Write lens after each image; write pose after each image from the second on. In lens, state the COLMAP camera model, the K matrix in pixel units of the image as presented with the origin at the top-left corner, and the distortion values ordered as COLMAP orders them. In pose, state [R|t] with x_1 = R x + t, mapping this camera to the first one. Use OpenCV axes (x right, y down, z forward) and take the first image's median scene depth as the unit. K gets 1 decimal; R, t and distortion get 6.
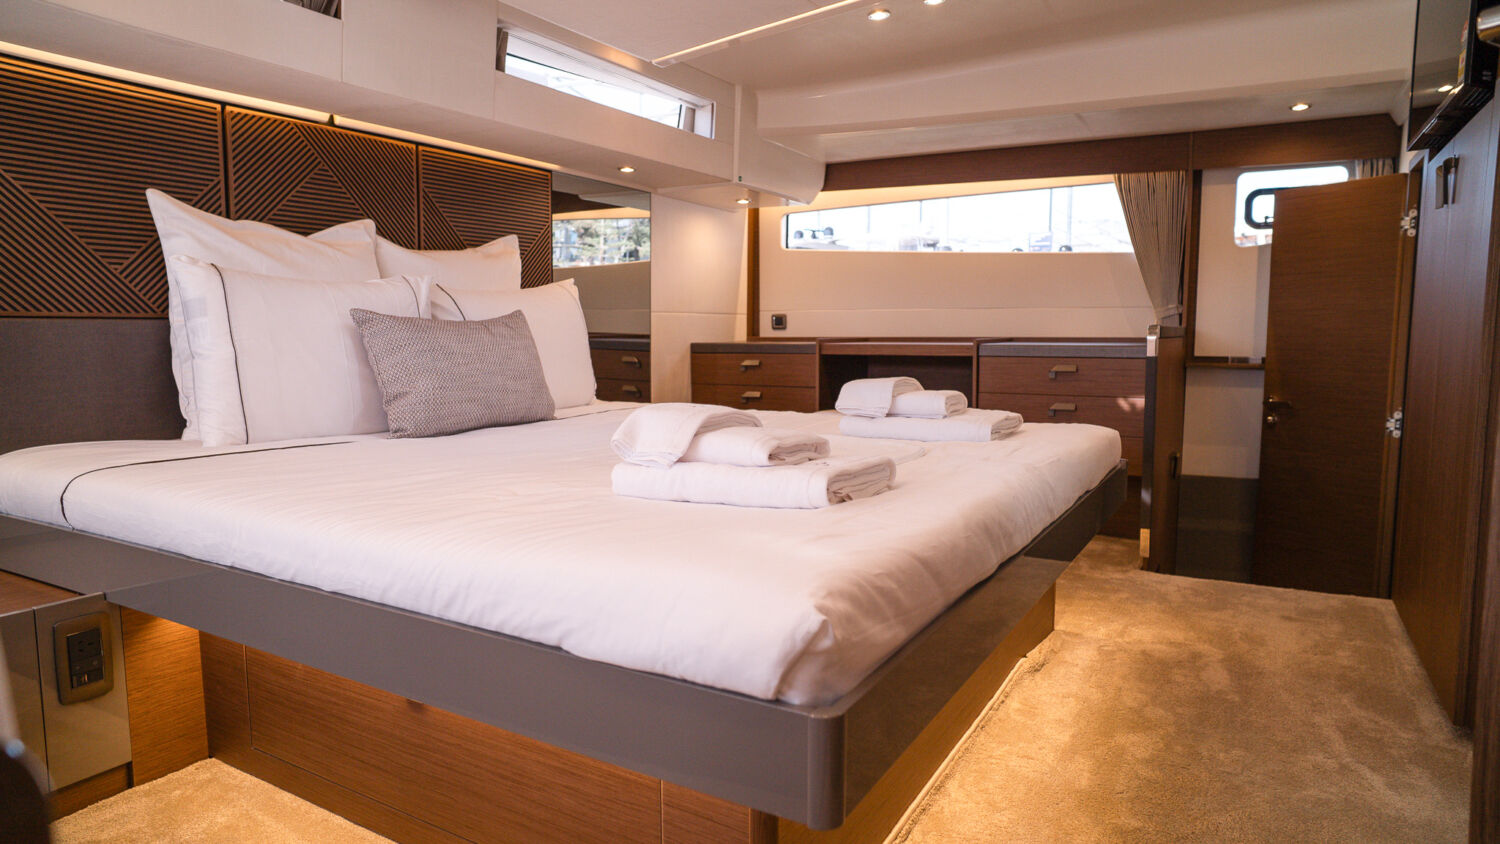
lens RADIAL K [[890.2, 0, 742.0], [0, 890.2, 420.9], [0, 0, 1]] dist [-0.073698, 0.056472]
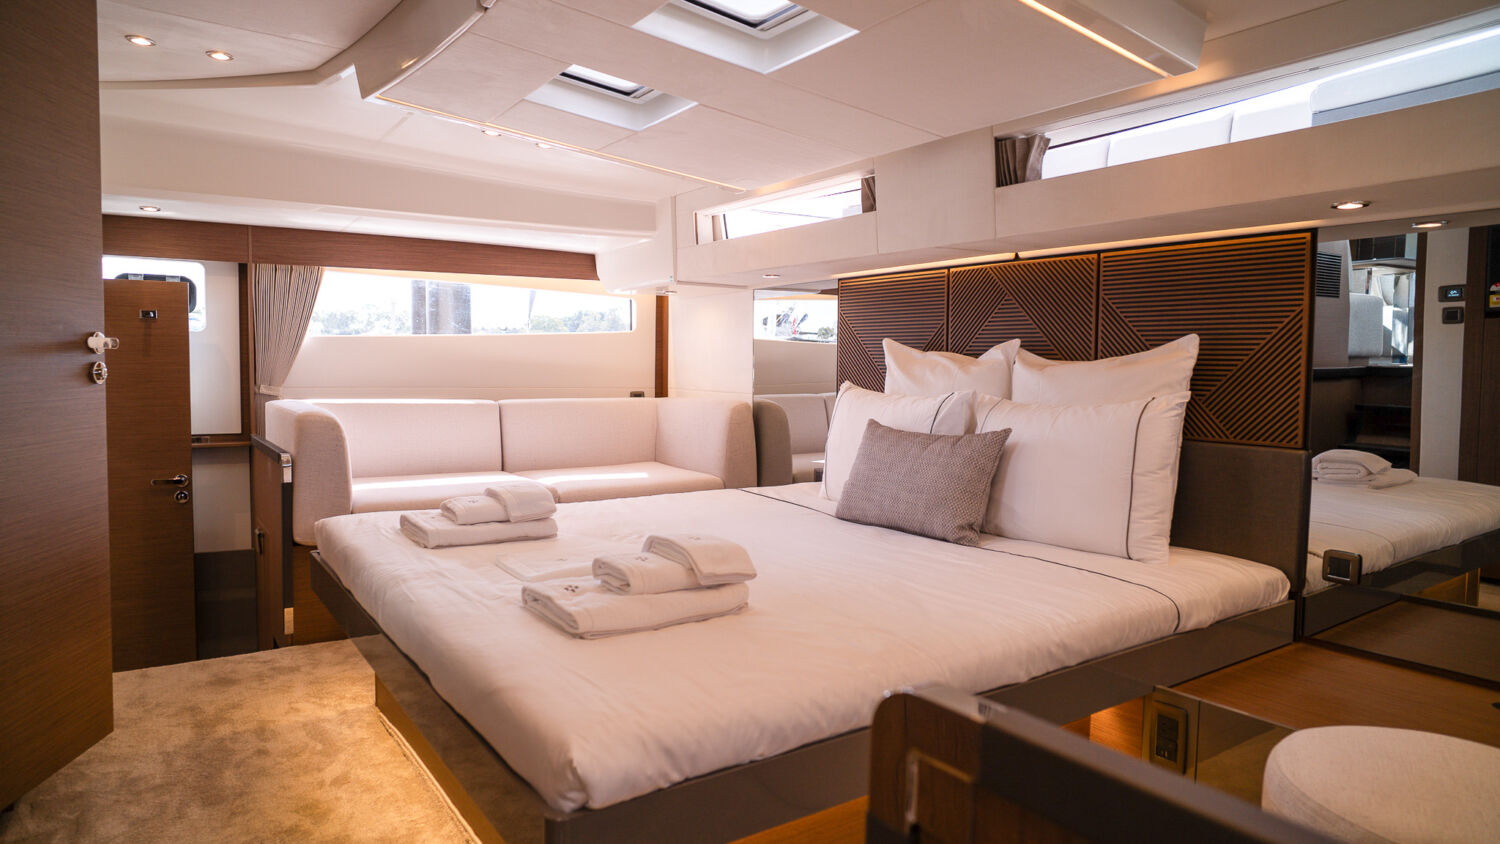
lens RADIAL K [[890.2, 0, 742.0], [0, 890.2, 420.9], [0, 0, 1]] dist [-0.073698, 0.056472]
pose [[-0.414189, 0.050405, -0.908794, 0.699331], [-0.104492, 0.989231, 0.102490, -0.192147], [0.904173, 0.137412, -0.404461, 1.078932]]
